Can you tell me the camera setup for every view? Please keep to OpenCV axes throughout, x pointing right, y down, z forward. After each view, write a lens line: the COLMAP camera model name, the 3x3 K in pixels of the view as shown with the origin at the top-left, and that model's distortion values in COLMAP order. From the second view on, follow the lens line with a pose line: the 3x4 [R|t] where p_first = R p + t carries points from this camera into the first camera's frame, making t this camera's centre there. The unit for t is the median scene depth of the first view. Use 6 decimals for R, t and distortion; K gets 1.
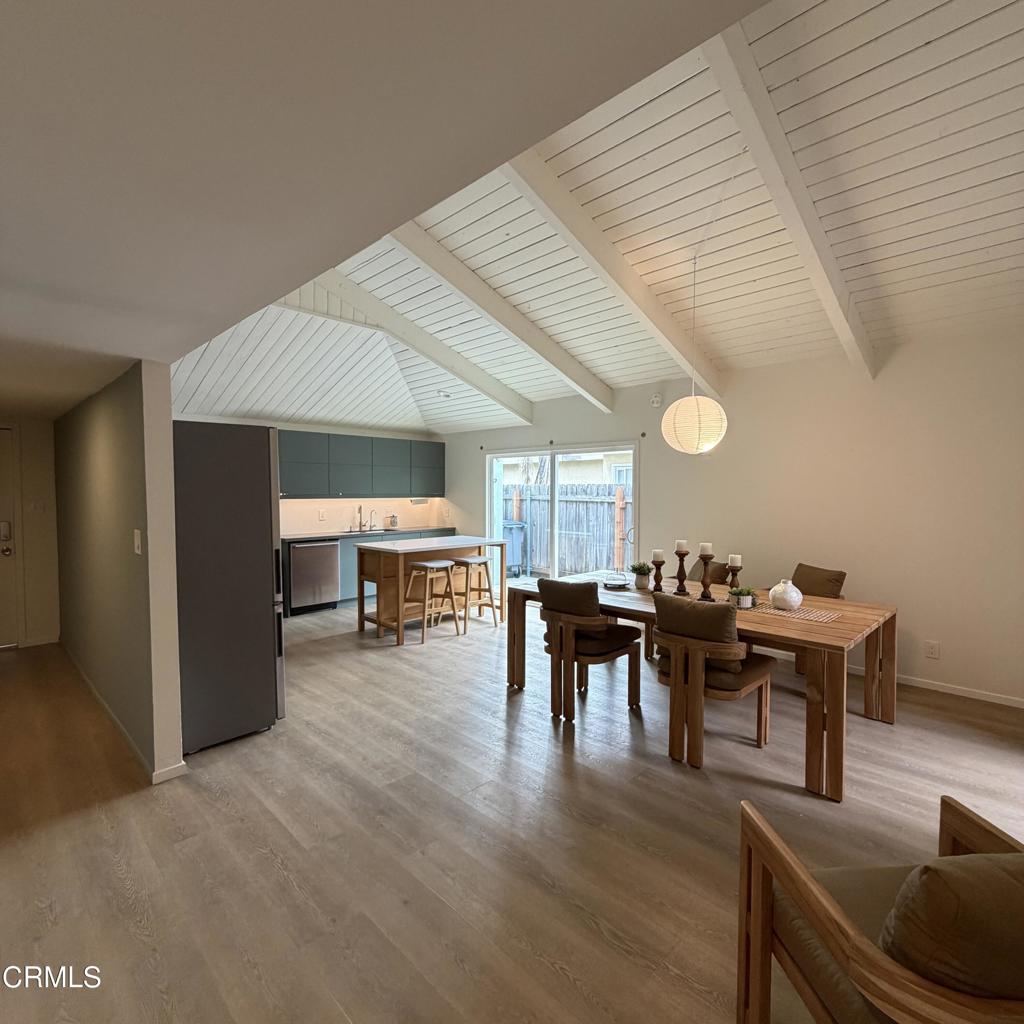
lens RADIAL K [[537.3, 0, 512.0], [0, 537.3, 512.0], [0, 0, 1]] dist [-0.002337, -0.000444]
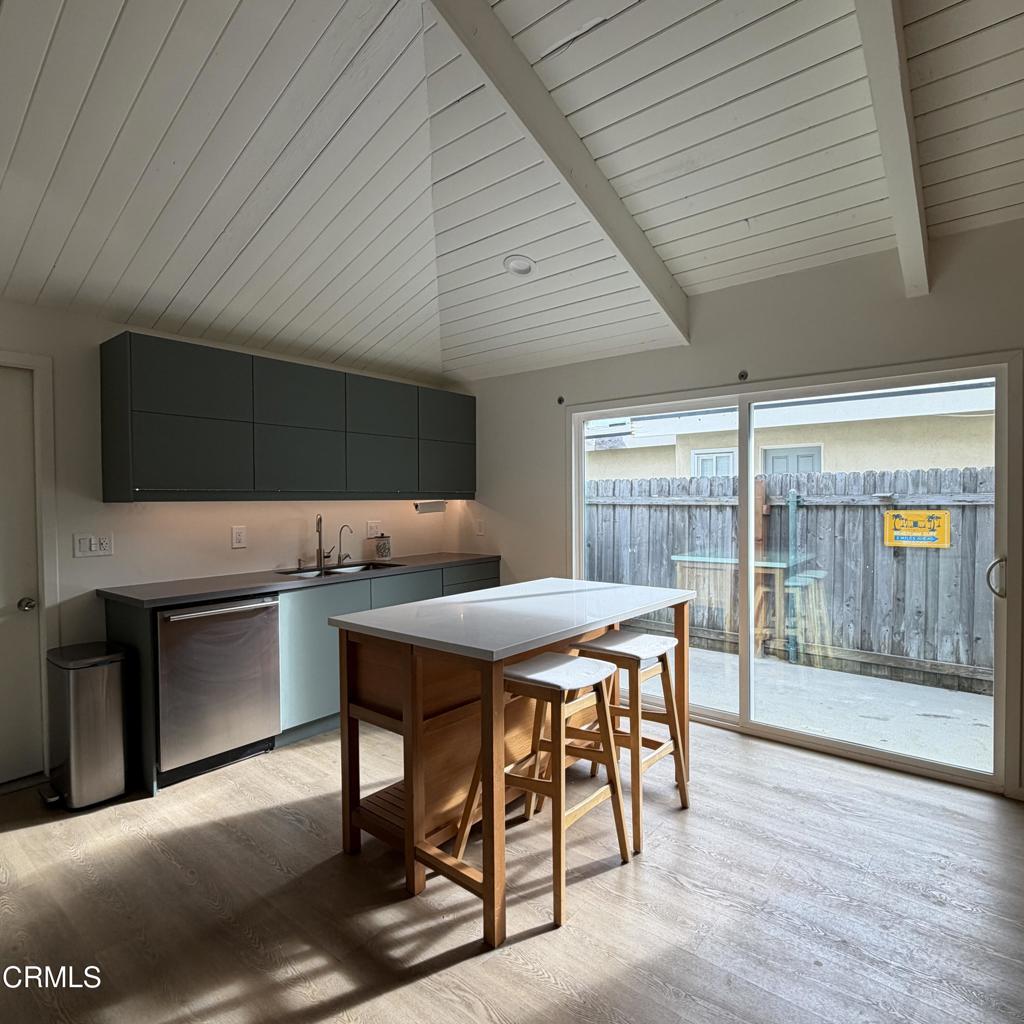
lens RADIAL K [[613.3, 0, 512.0], [0, 613.3, 512.0], [0, 0, 1]] dist [0.002862, 0.000374]
pose [[0.996209, -0.010983, 0.086293, -0.149511], [0.012638, 0.999746, -0.018648, -0.002854], [-0.086066, 0.019668, 0.996095, 0.411950]]
